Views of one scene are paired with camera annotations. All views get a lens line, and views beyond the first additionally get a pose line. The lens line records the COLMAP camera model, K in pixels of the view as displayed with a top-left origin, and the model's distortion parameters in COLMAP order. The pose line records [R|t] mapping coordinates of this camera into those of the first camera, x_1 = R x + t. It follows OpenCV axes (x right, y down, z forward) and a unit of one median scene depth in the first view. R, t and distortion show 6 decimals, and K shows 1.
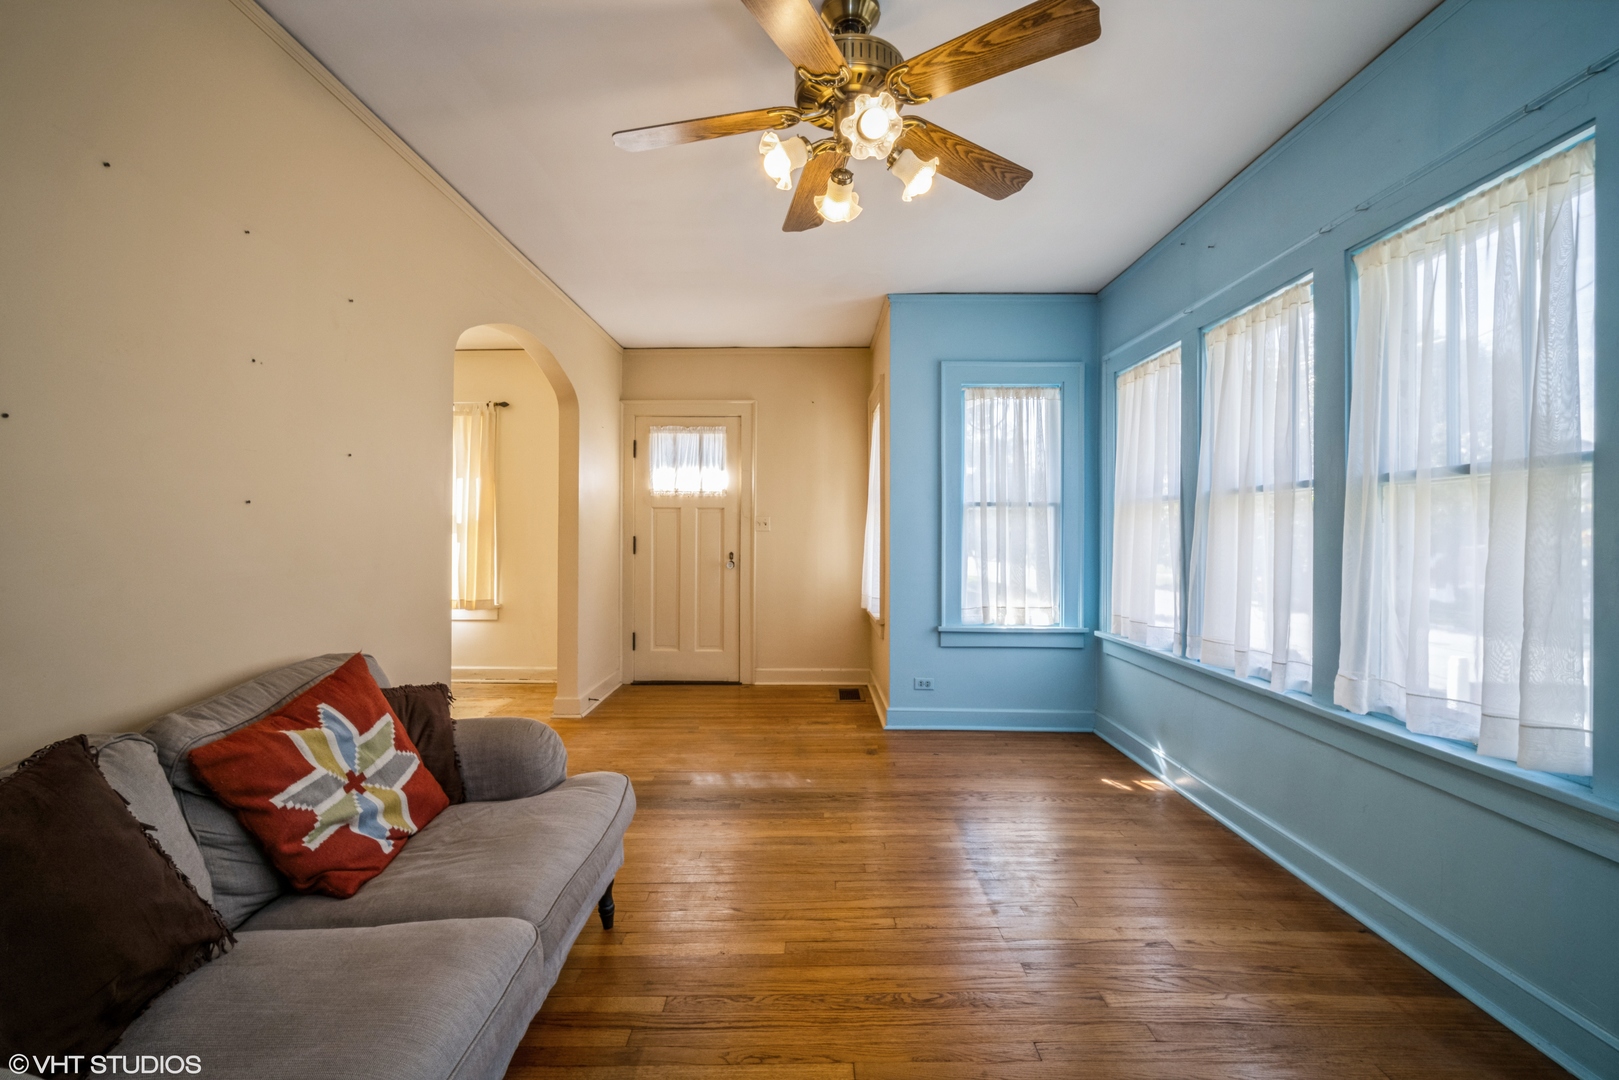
lens RADIAL K [[705.4, 0, 805.7], [0, 705.4, 532.1], [0, 0, 1]] dist [-0.013255, 0.000290]
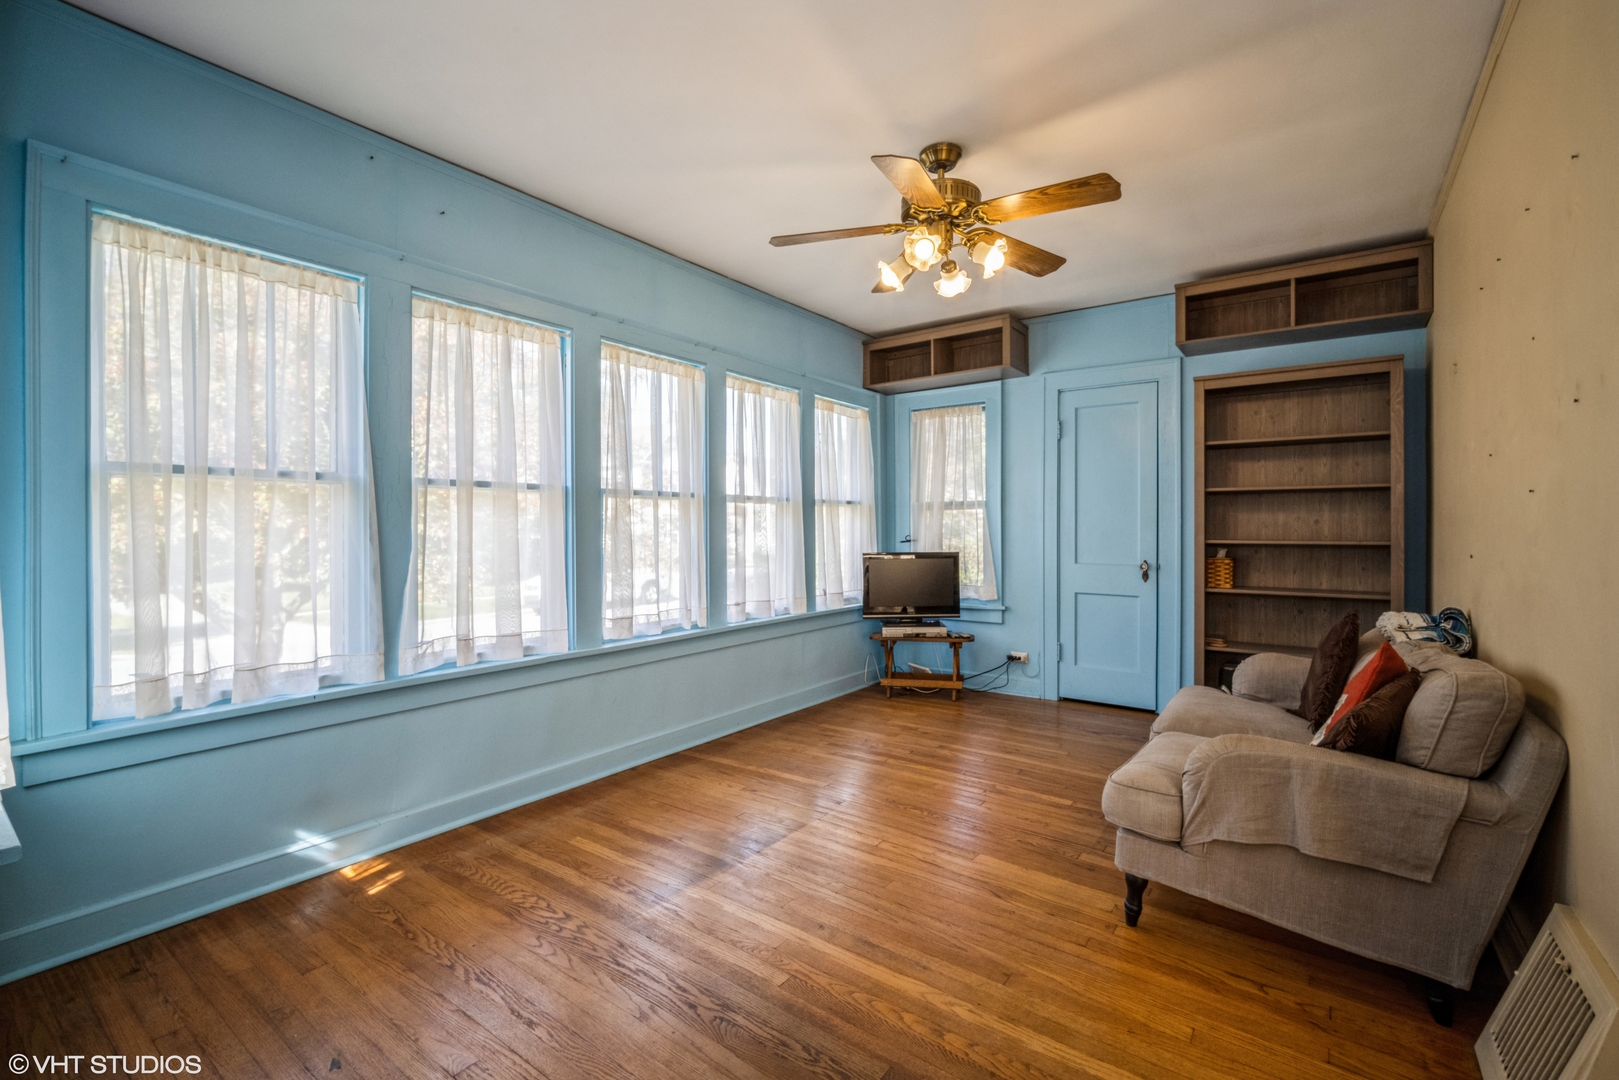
lens RADIAL K [[705.4, 0, 805.7], [0, 705.4, 532.1], [0, 0, 1]] dist [-0.013255, 0.000290]
pose [[-0.814298, -0.004551, 0.580430, -0.404097], [-0.003053, 0.999989, 0.003558, 0.004274], [-0.580439, 0.001125, -0.814303, 1.743307]]
